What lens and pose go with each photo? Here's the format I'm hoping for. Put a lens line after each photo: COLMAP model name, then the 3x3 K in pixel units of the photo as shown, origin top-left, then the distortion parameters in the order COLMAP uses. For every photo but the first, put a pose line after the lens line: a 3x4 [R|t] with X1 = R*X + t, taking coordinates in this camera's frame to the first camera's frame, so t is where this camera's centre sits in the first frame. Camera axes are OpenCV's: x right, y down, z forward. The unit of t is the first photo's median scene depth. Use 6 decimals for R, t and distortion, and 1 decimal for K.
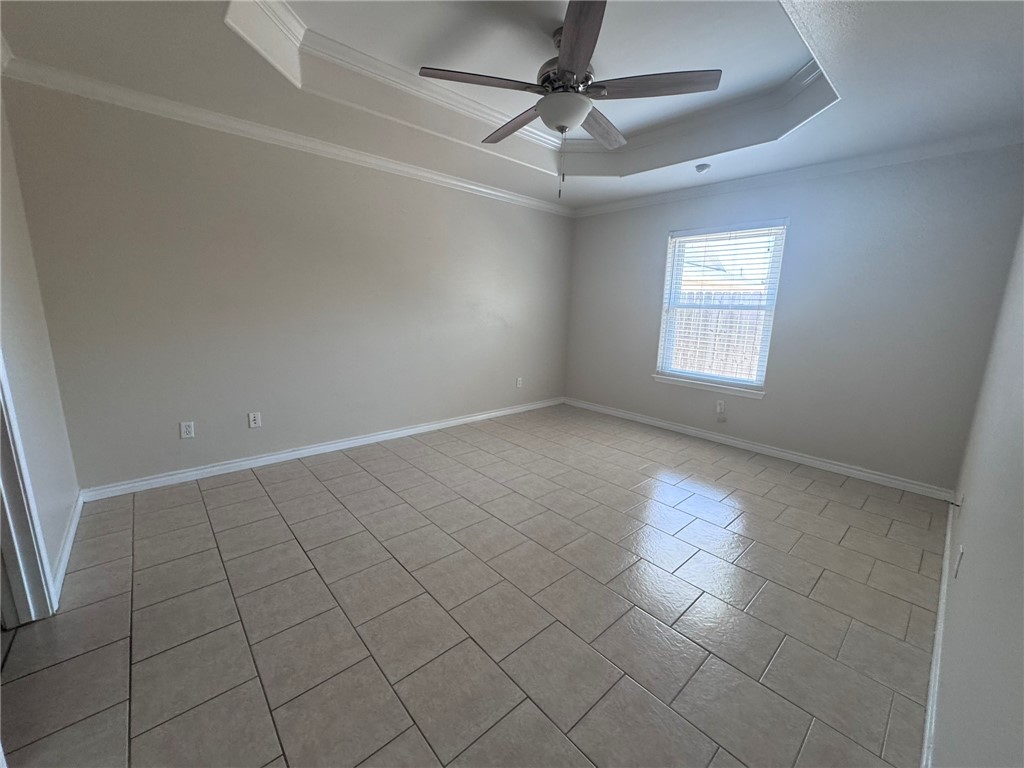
lens RADIAL K [[408.7, 0, 513.8], [0, 408.7, 386.4], [0, 0, 1]] dist [-0.002266, -0.000244]
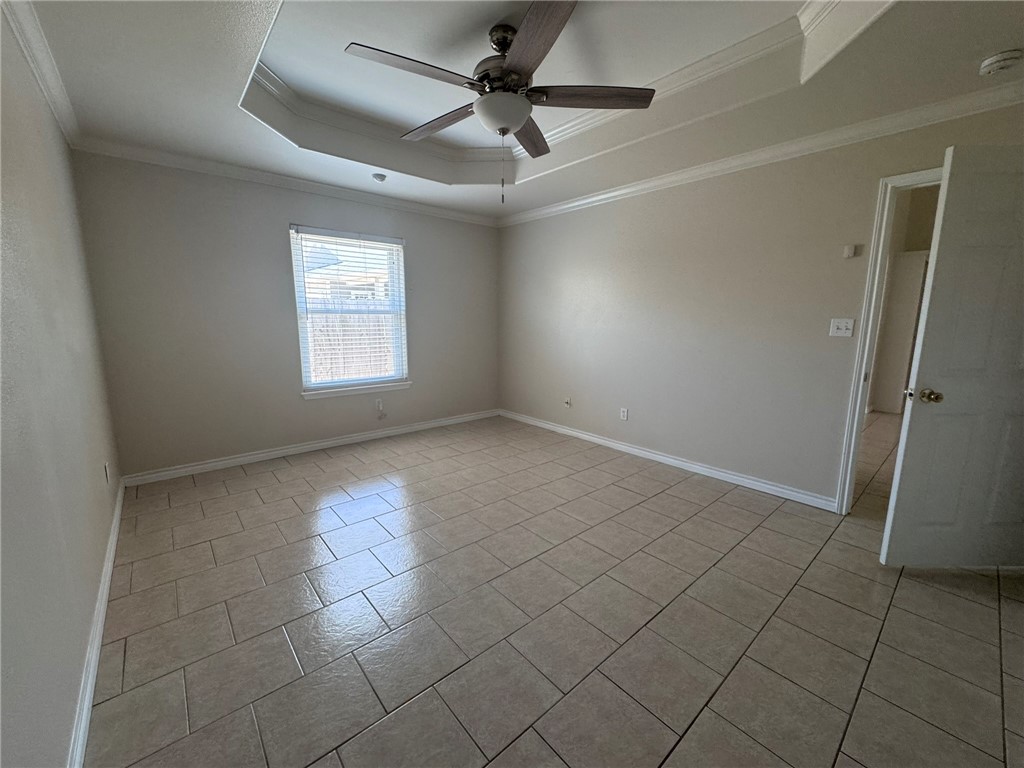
lens RADIAL K [[408.7, 0, 514.5], [0, 408.7, 384.5], [0, 0, 1]] dist [-0.002266, -0.000244]
pose [[0.017578, -0.191319, 0.981370, -0.590023], [0.189164, 0.964432, 0.184629, -0.147431], [-0.981788, 0.182394, 0.053143, 0.654519]]
